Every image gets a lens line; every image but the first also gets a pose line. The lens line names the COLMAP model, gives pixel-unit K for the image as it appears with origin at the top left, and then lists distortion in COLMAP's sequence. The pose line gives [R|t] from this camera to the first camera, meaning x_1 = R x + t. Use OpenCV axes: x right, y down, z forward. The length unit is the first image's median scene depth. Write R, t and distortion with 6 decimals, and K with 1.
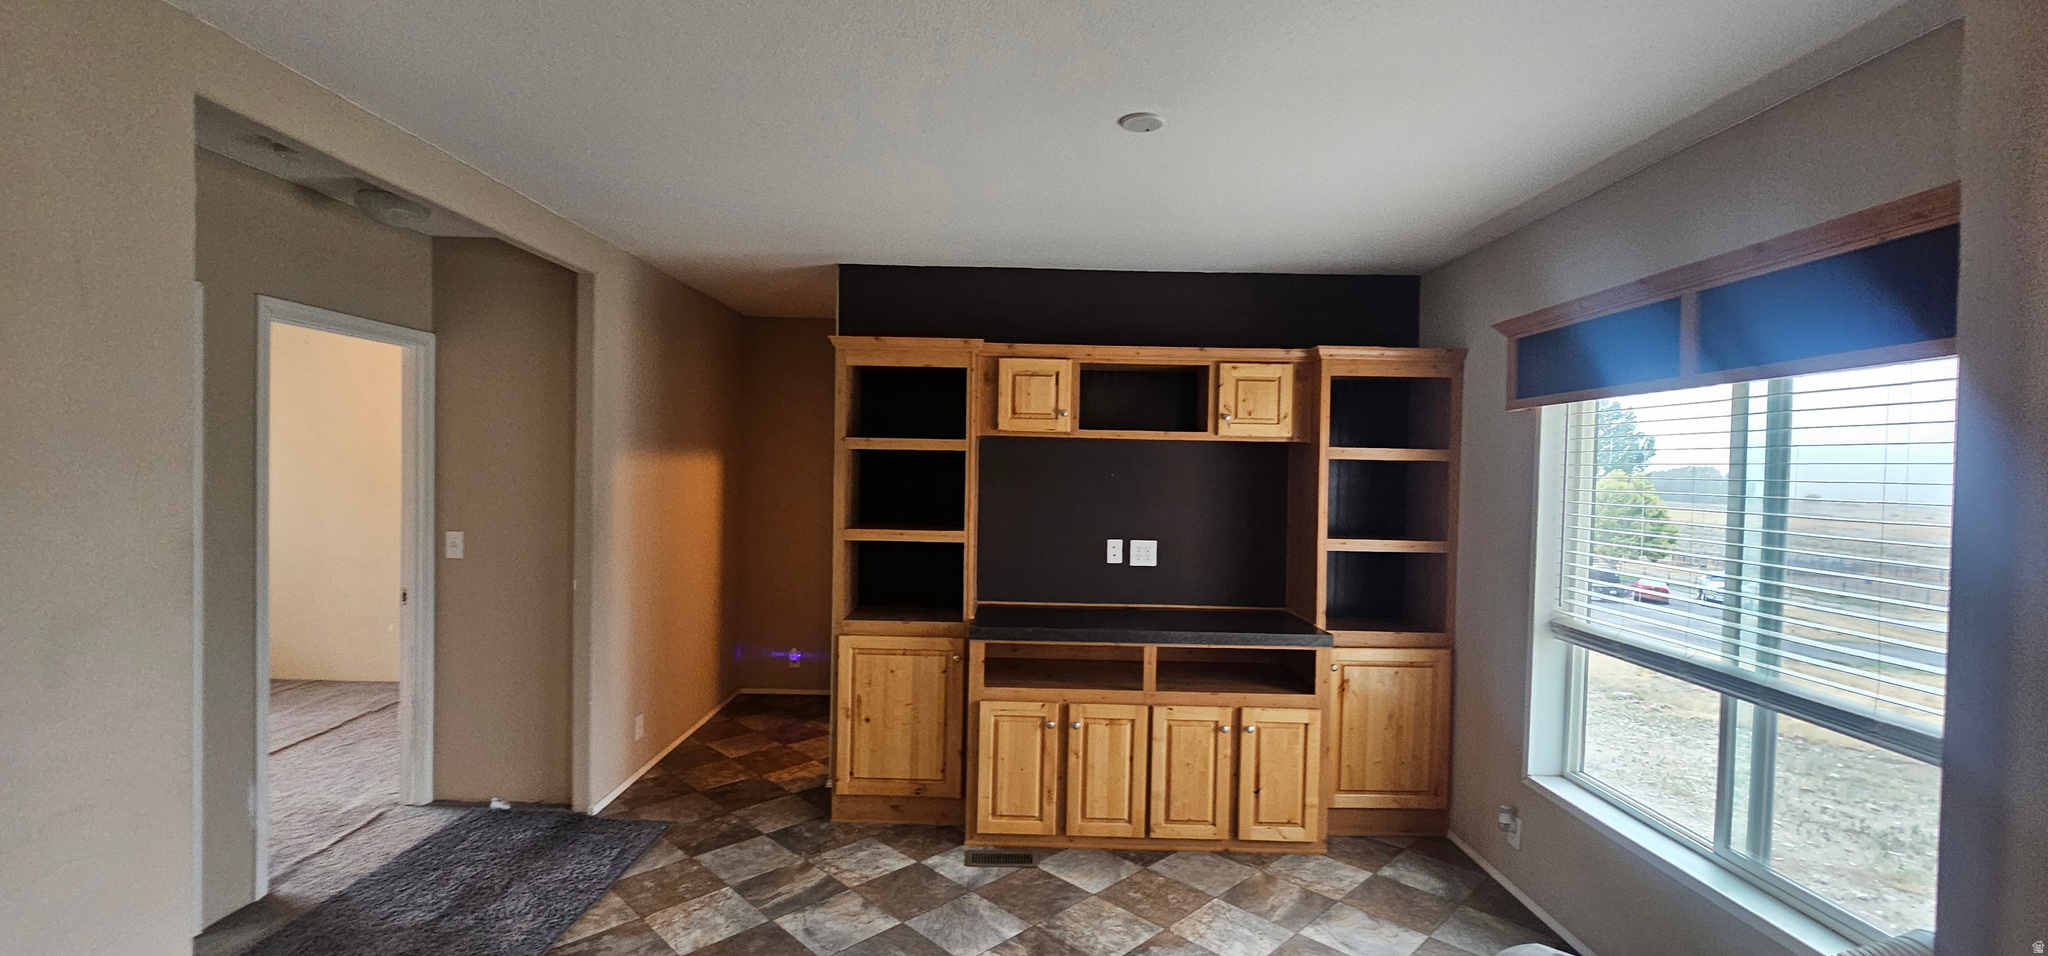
lens RADIAL K [[846.0, 0, 1022.5], [0, 846.0, 483.7], [0, 0, 1]] dist [-0.000409, -0.000294]
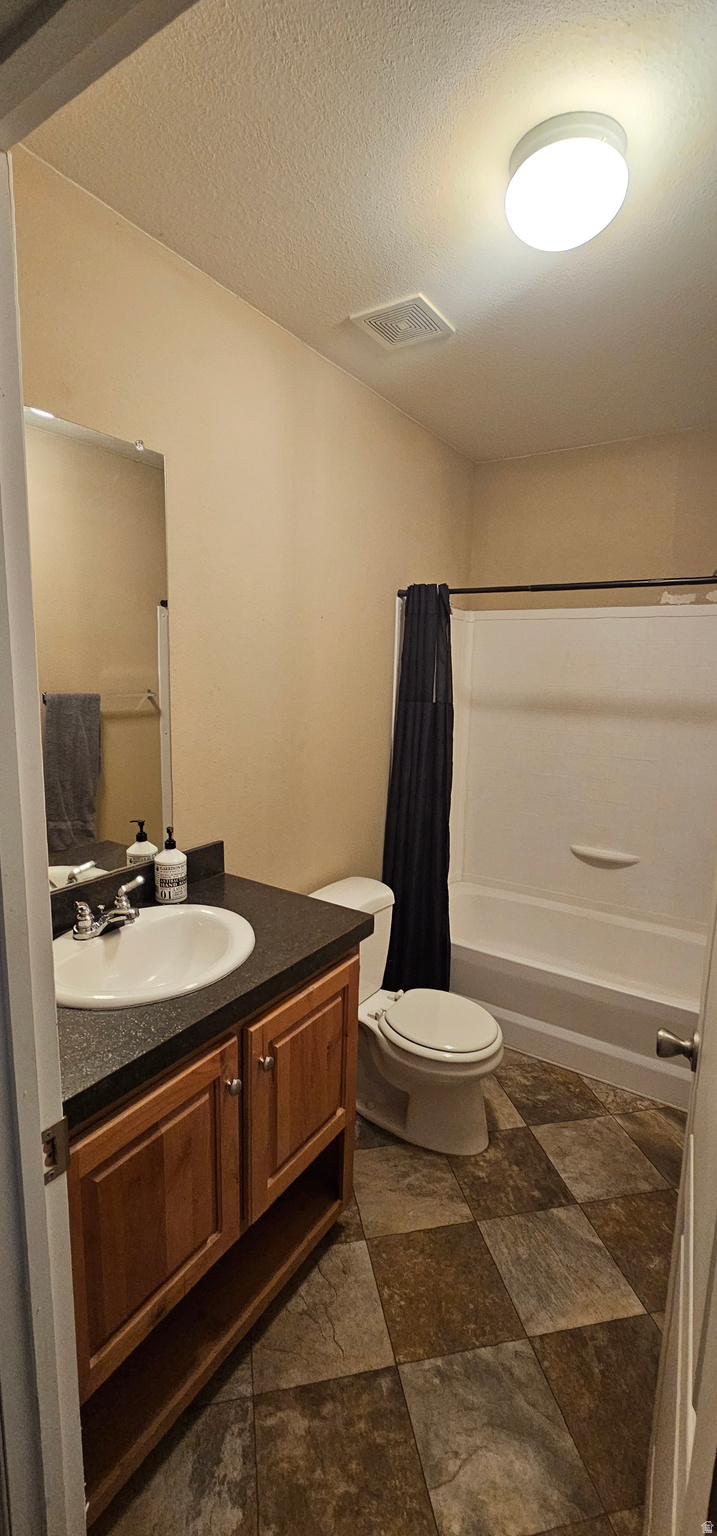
lens RADIAL K [[634.5, 0, 356.8], [0, 634.5, 763.4], [0, 0, 1]] dist [-0.000409, -0.000294]
pose [[0.559291, -0.131621, 0.818456, -0.899823], [0.013686, 0.988646, 0.149638, -0.015005], [-0.828859, -0.072490, 0.554742, 0.890893]]
